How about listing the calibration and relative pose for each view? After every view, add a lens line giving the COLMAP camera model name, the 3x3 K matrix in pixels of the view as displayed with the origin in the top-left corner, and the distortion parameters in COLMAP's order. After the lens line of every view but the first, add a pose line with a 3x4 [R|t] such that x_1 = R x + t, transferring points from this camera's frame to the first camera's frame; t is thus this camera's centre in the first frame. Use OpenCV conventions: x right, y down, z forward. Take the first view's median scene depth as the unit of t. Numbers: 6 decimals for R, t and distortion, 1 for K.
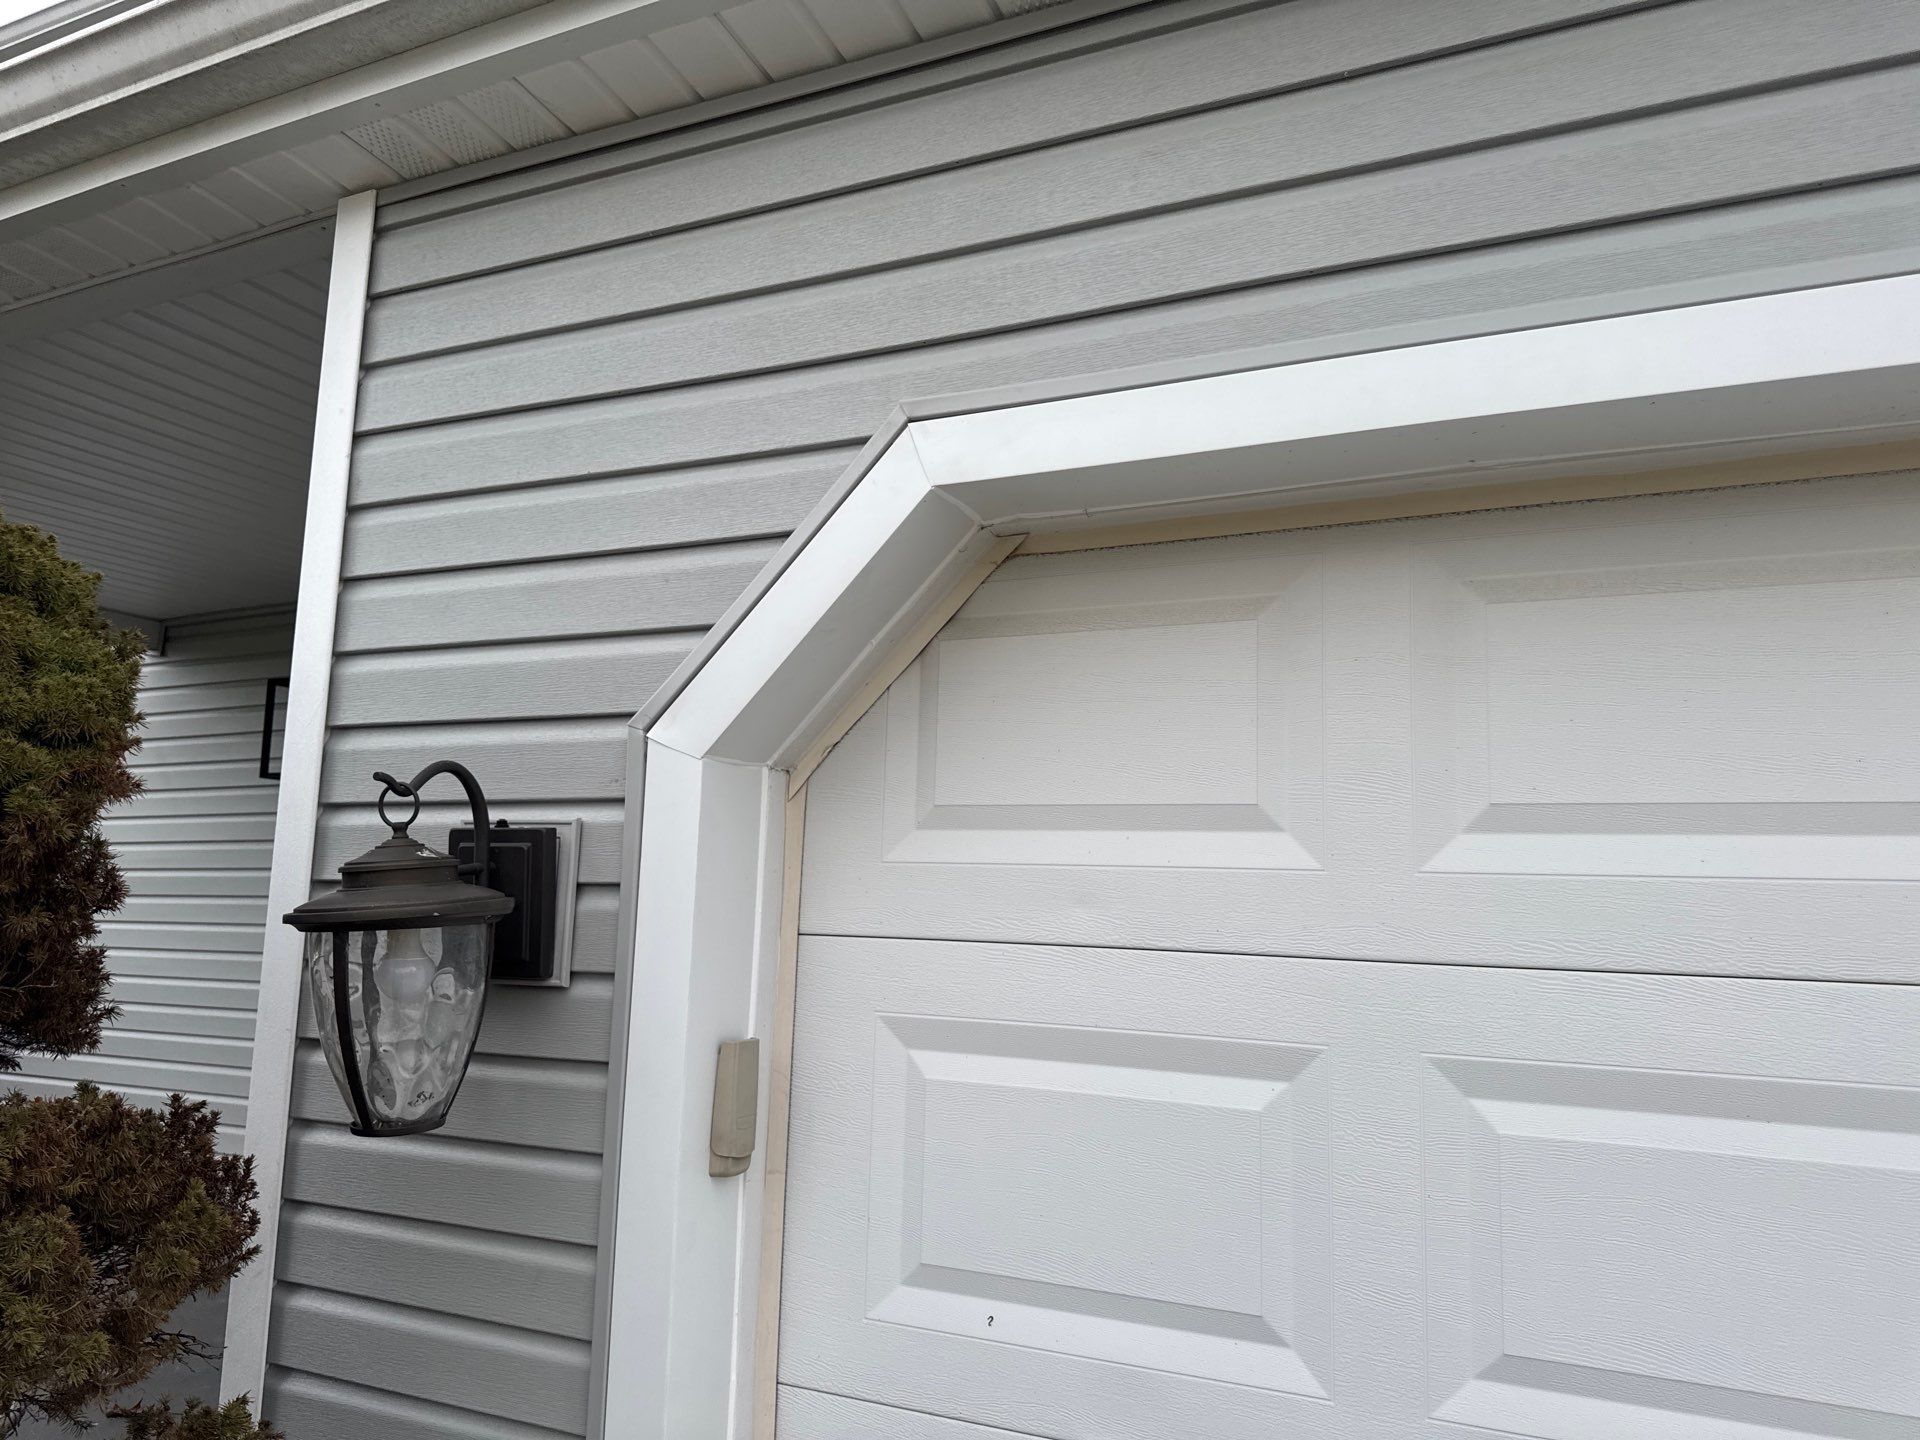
lens RADIAL K [[1354.3, 0, 957.9], [0, 1354.3, 717.6], [0, 0, 1]] dist [0.048780, 0.000531]
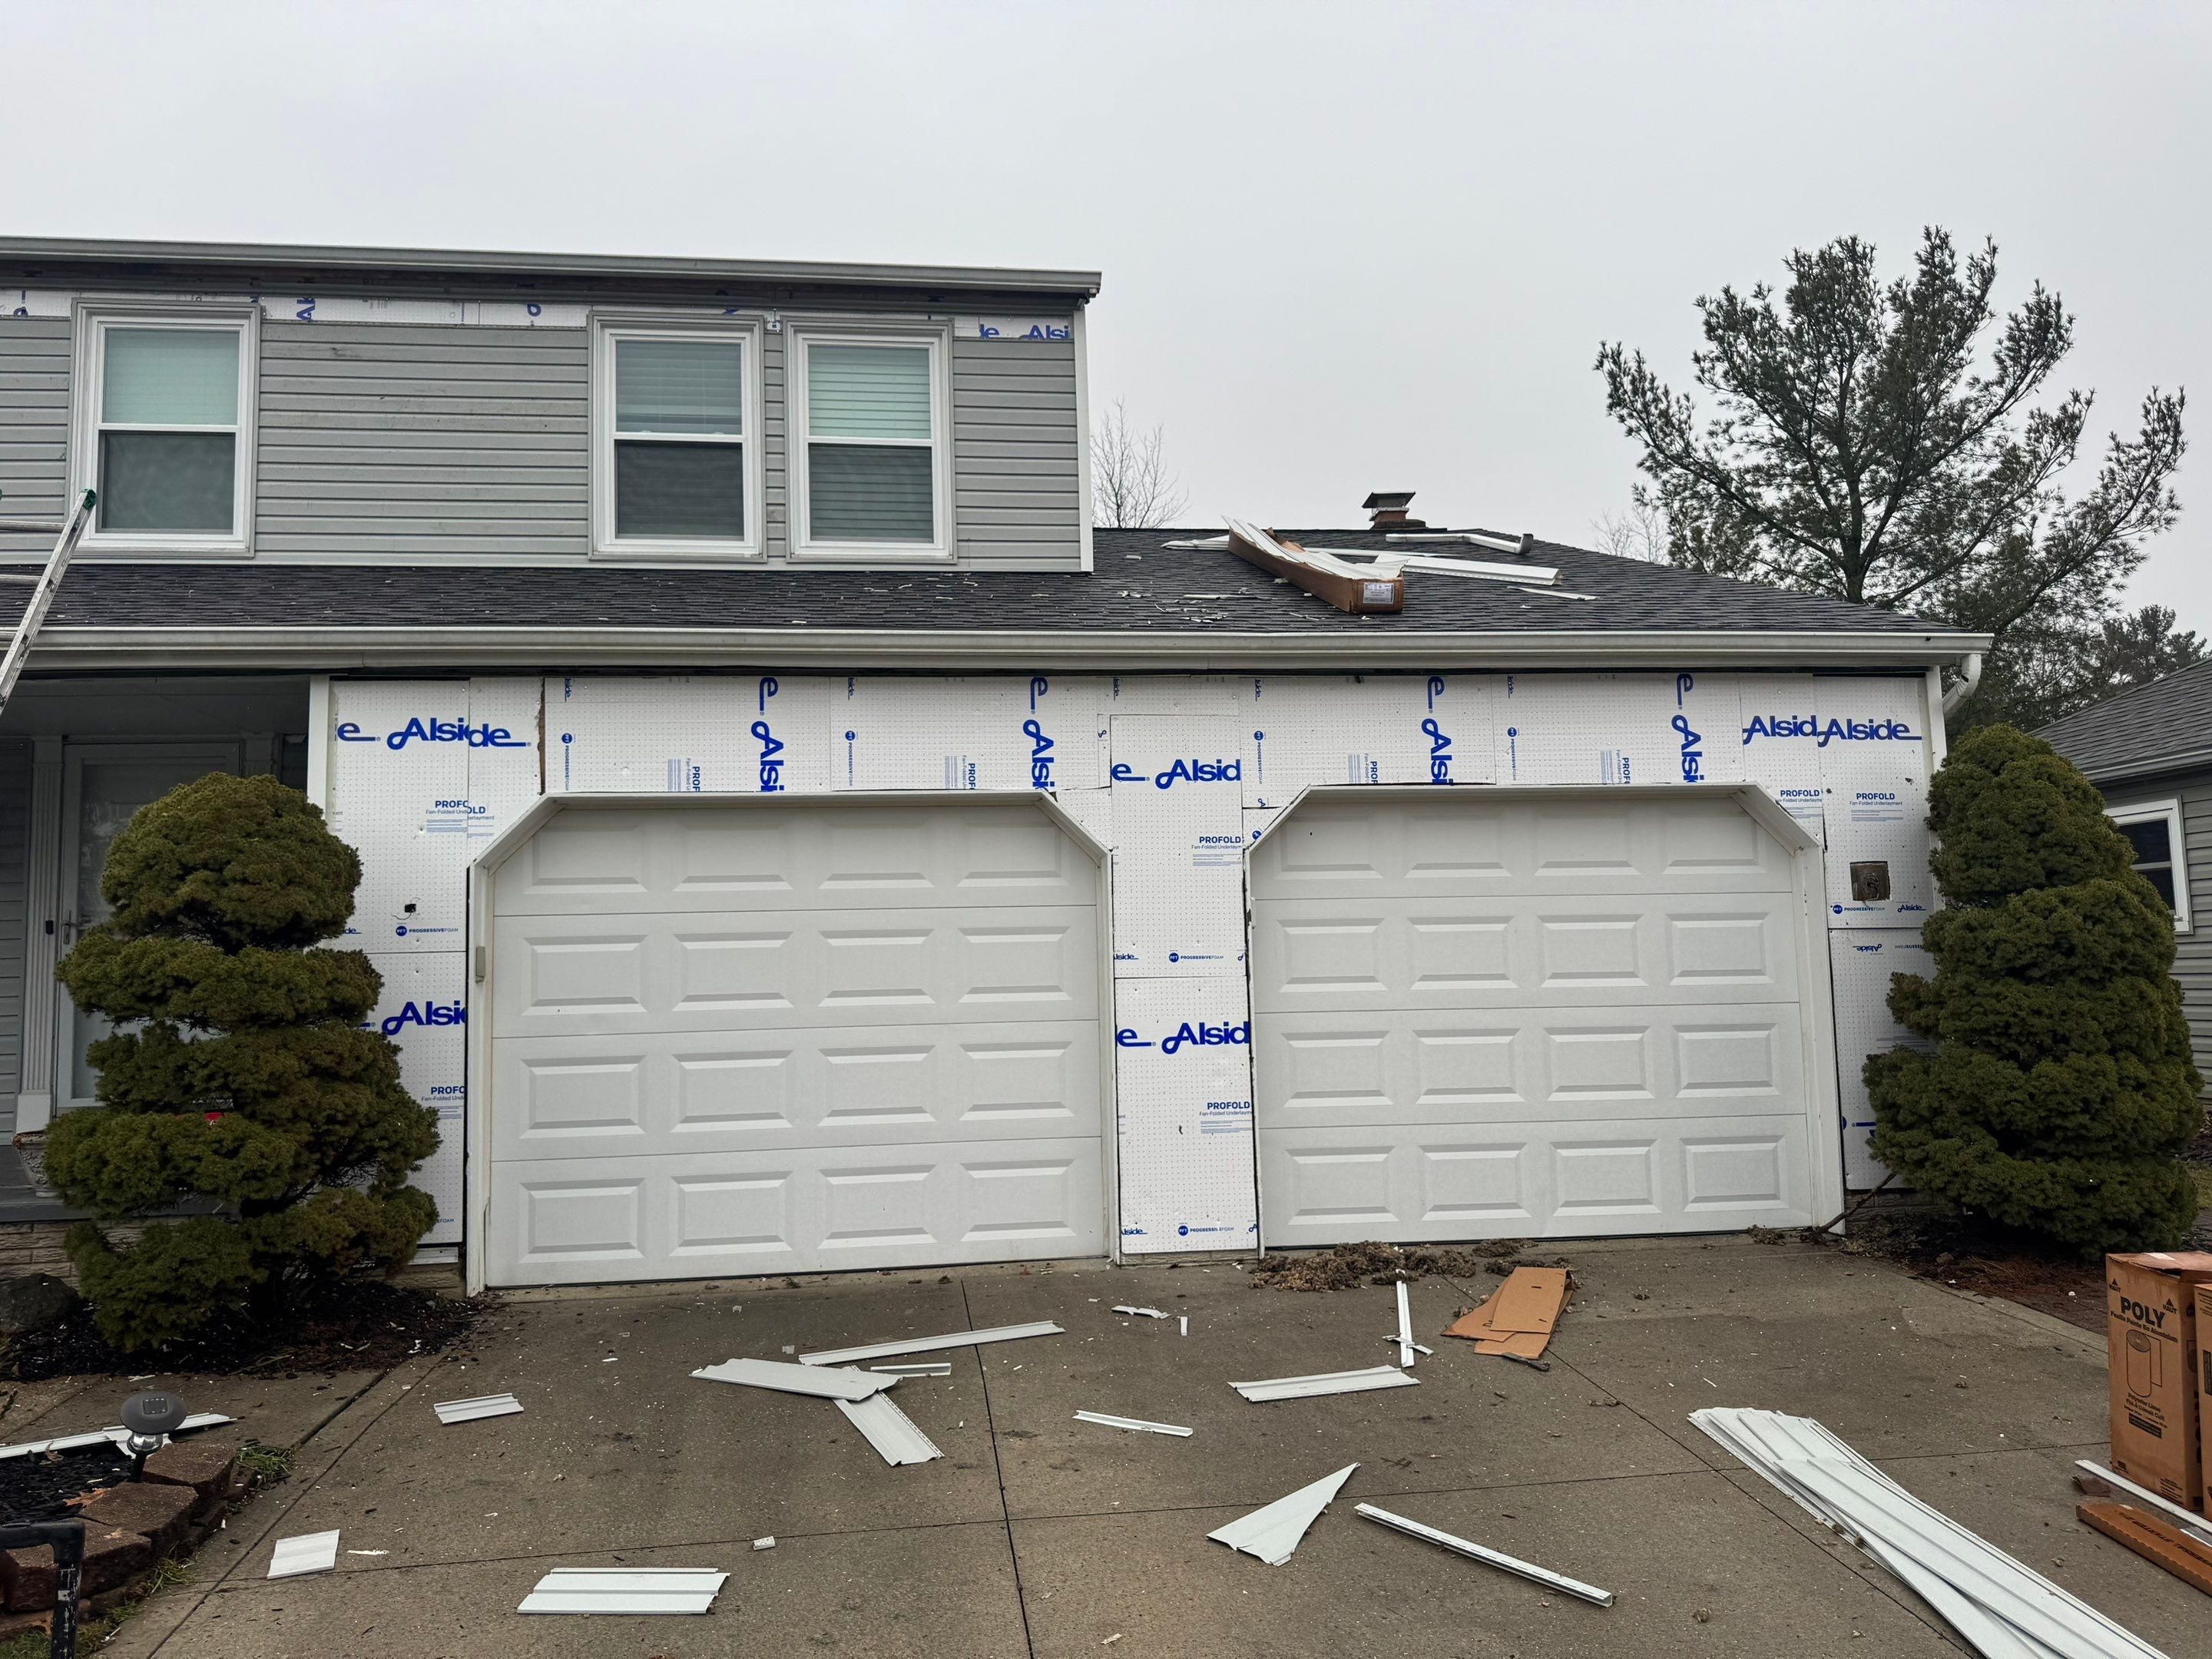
lens RADIAL K [[1560.3, 0, 1103.5], [0, 1560.3, 826.8], [0, 0, 1]] dist [0.048780, 0.000531]
pose [[0.847472, 0.003436, 0.530828, -0.991635], [-0.028522, 0.998829, 0.039069, -0.287451], [-0.530073, -0.048250, 0.846578, -3.424583]]
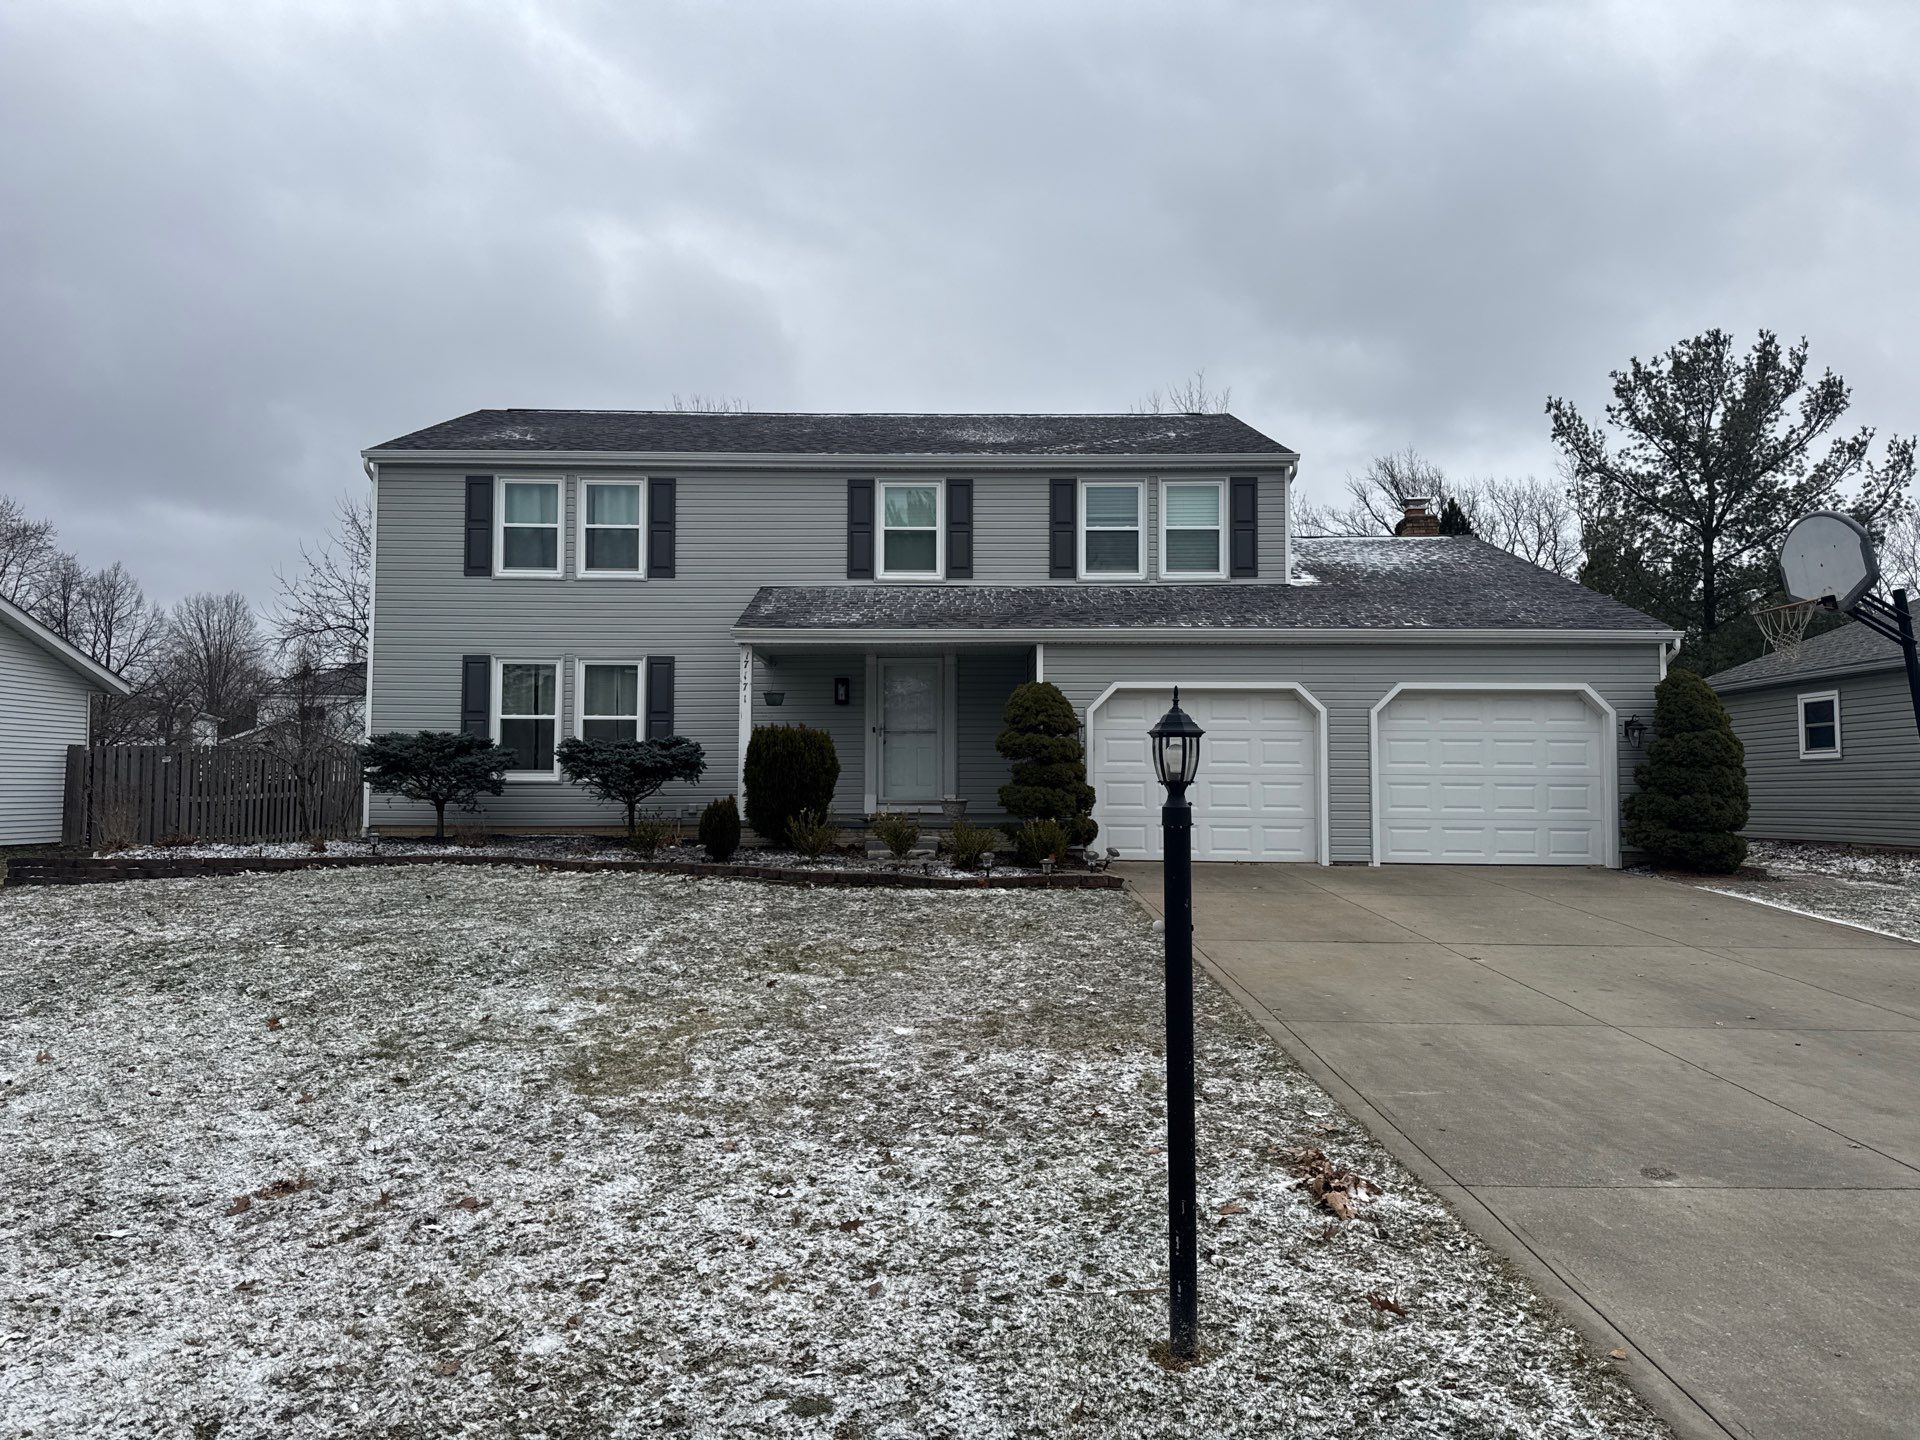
lens RADIAL K [[1310.2, 0, 924.9], [0, 1310.2, 719.3], [0, 0, 1]] dist [0.042894, -0.043710]
pose [[0.914324, 0.007119, 0.404921, -5.281983], [-0.041676, 0.996191, 0.076593, -0.605725], [-0.402834, -0.086906, 0.911138, -7.427595]]
